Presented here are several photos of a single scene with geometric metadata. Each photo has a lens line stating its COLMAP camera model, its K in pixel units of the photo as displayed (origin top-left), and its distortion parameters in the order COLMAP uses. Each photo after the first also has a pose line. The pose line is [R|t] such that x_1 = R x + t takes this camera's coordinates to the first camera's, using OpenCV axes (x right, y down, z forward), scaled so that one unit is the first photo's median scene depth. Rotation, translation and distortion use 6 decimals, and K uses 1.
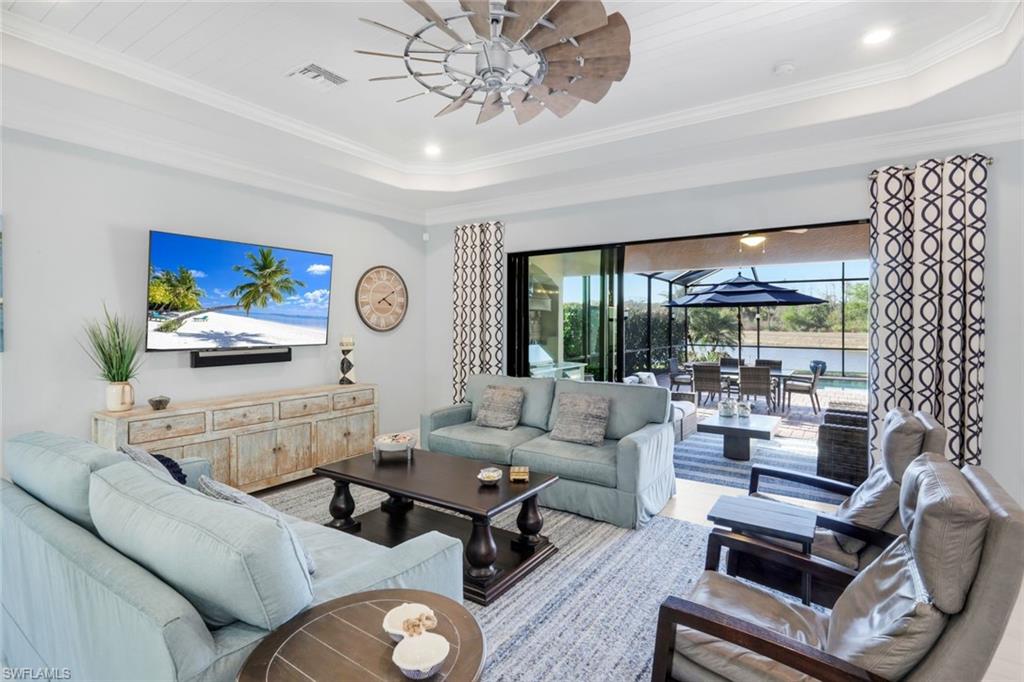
lens RADIAL K [[498.0, 0, 510.8], [0, 498.0, 333.0], [0, 0, 1]] dist [0.001470, 0.000316]
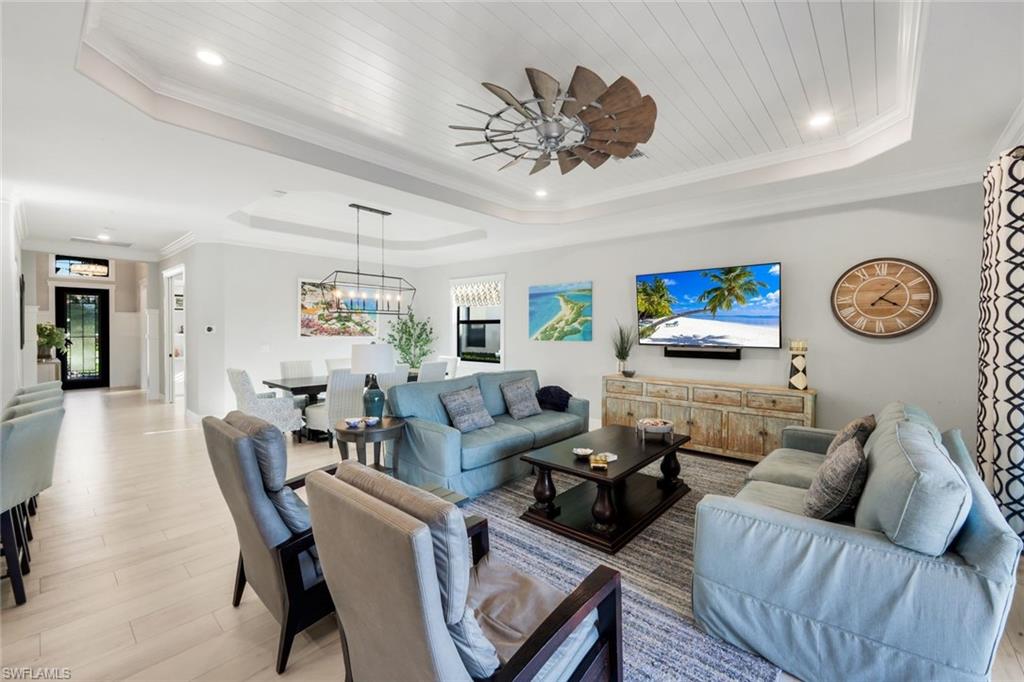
lens RADIAL K [[423.3, 0, 513.0], [0, 423.3, 334.3], [0, 0, 1]] dist [0.001031, 0.000639]
pose [[-0.128240, 0.012114, -0.991669, 0.582858], [-0.020055, 0.999689, 0.014806, -0.007874], [0.991540, 0.021787, -0.127957, 0.552194]]
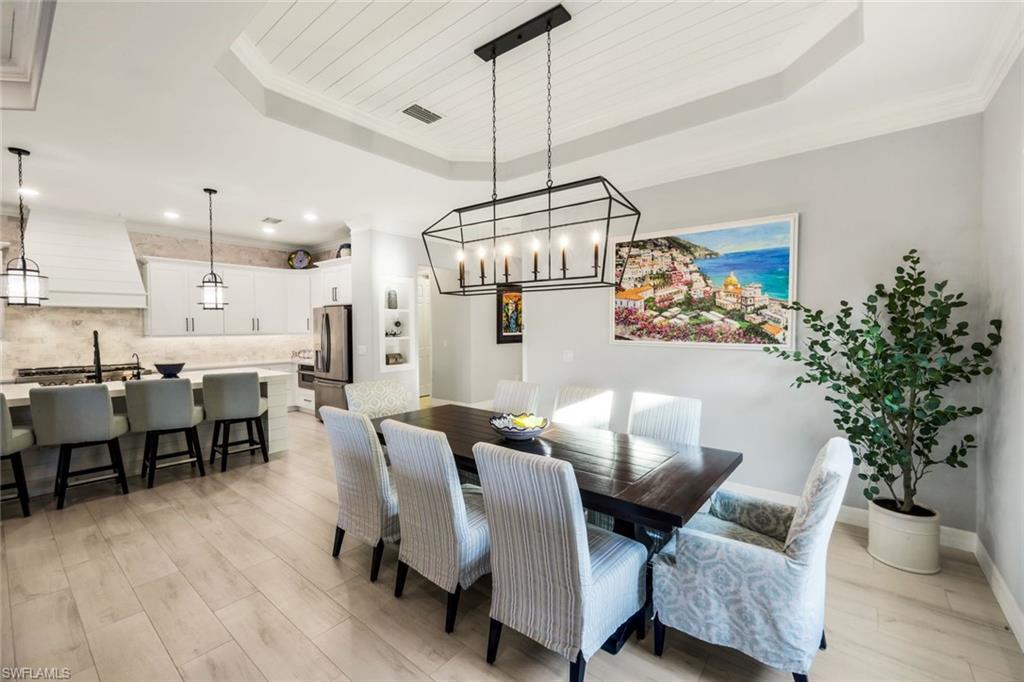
lens RADIAL K [[423.3, 0, 510.9], [0, 423.3, 336.0], [0, 0, 1]] dist [0.001031, 0.000639]
pose [[-0.995699, -0.000391, 0.092641, -0.582154], [0.003321, 0.999198, 0.039907, -0.005458], [-0.092583, 0.040043, -0.994900, 0.495715]]
